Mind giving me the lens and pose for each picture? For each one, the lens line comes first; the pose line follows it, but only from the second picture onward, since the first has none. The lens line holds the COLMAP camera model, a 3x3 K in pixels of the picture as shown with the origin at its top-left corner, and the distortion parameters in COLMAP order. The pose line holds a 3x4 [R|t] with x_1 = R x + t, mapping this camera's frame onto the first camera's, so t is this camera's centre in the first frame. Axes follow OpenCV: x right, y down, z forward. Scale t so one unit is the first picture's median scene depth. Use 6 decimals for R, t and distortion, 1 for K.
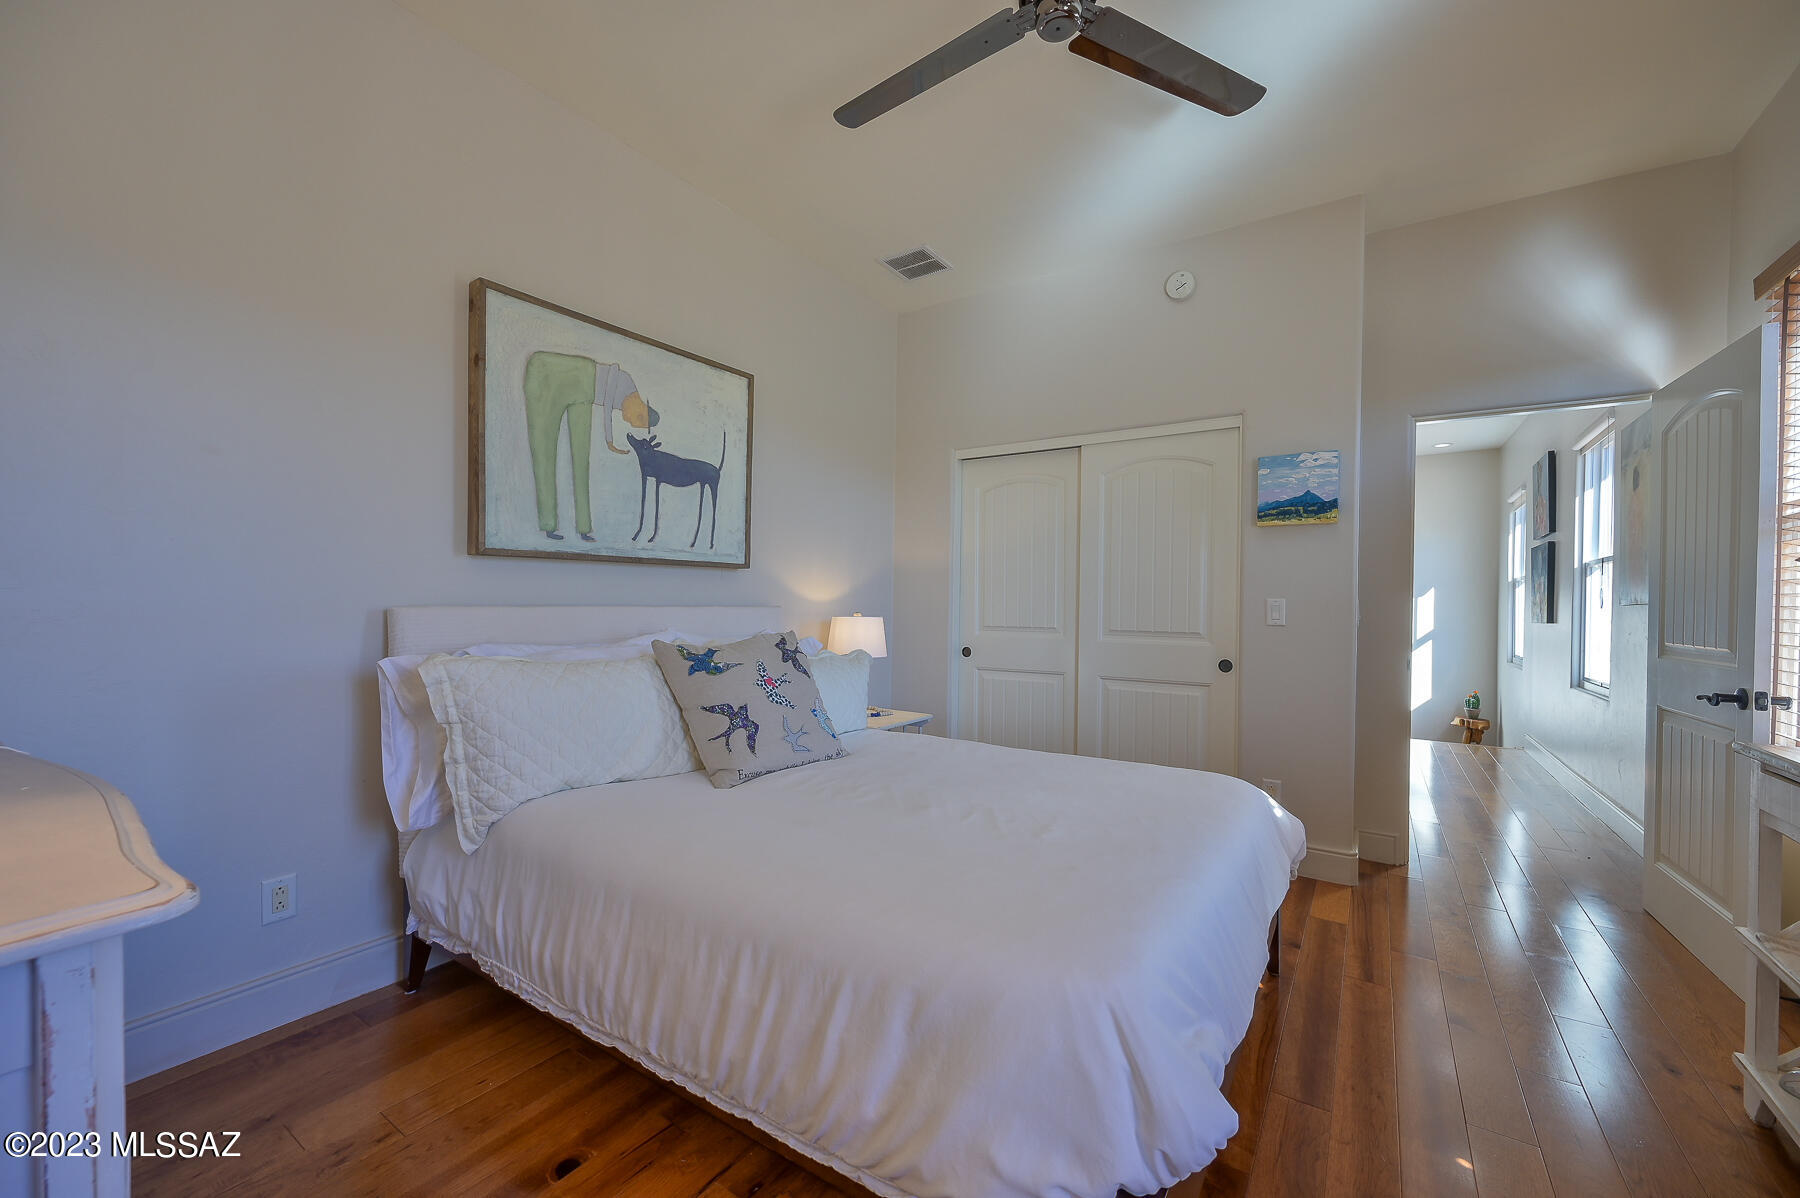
lens RADIAL K [[706.3, 0, 901.7], [0, 706.3, 603.8], [0, 0, 1]] dist [0.001343, -0.000069]
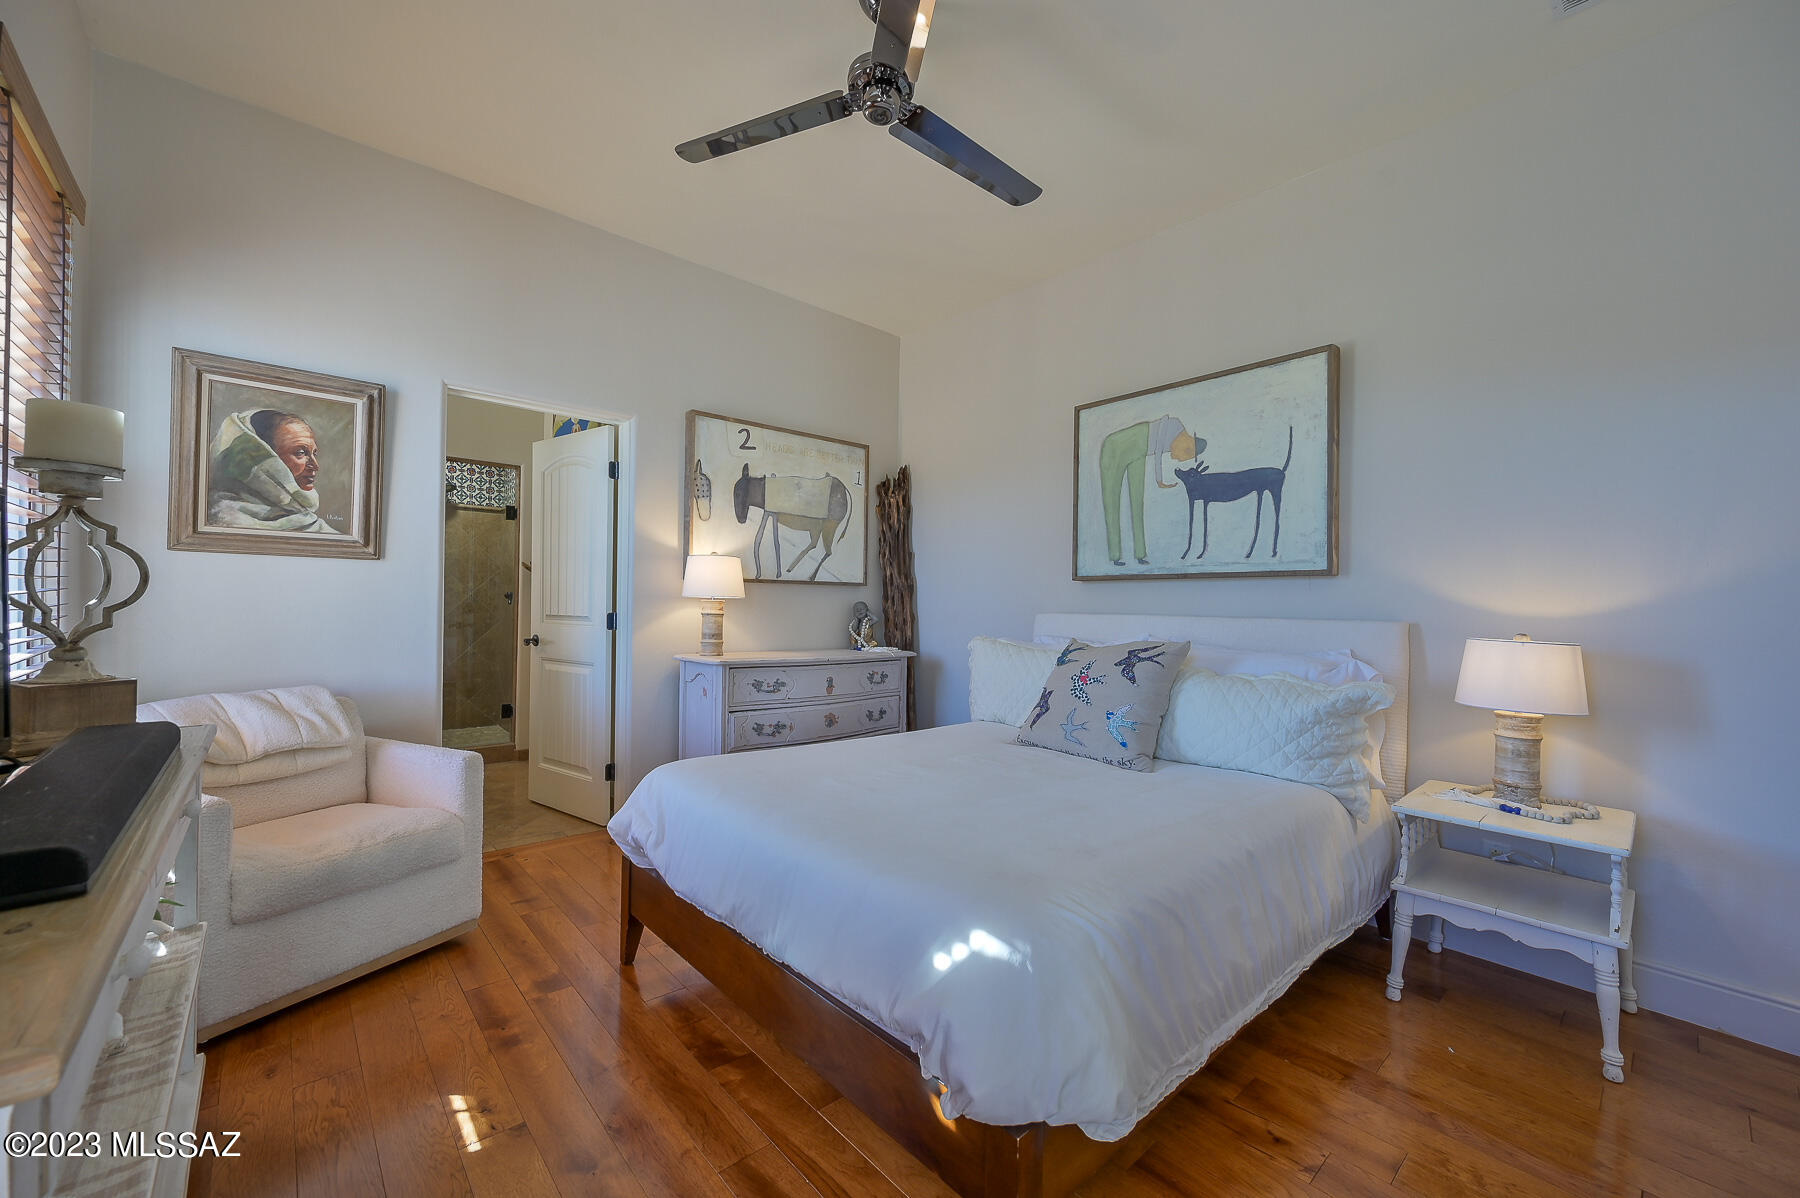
lens RADIAL K [[706.3, 0, 901.8], [0, 706.3, 601.9], [0, 0, 1]] dist [0.001343, -0.000069]
pose [[-0.245102, -0.022018, -0.969247, 0.860970], [-0.025708, 0.999538, -0.016205, 0.010583], [0.969156, 0.020946, -0.245554, 0.856733]]
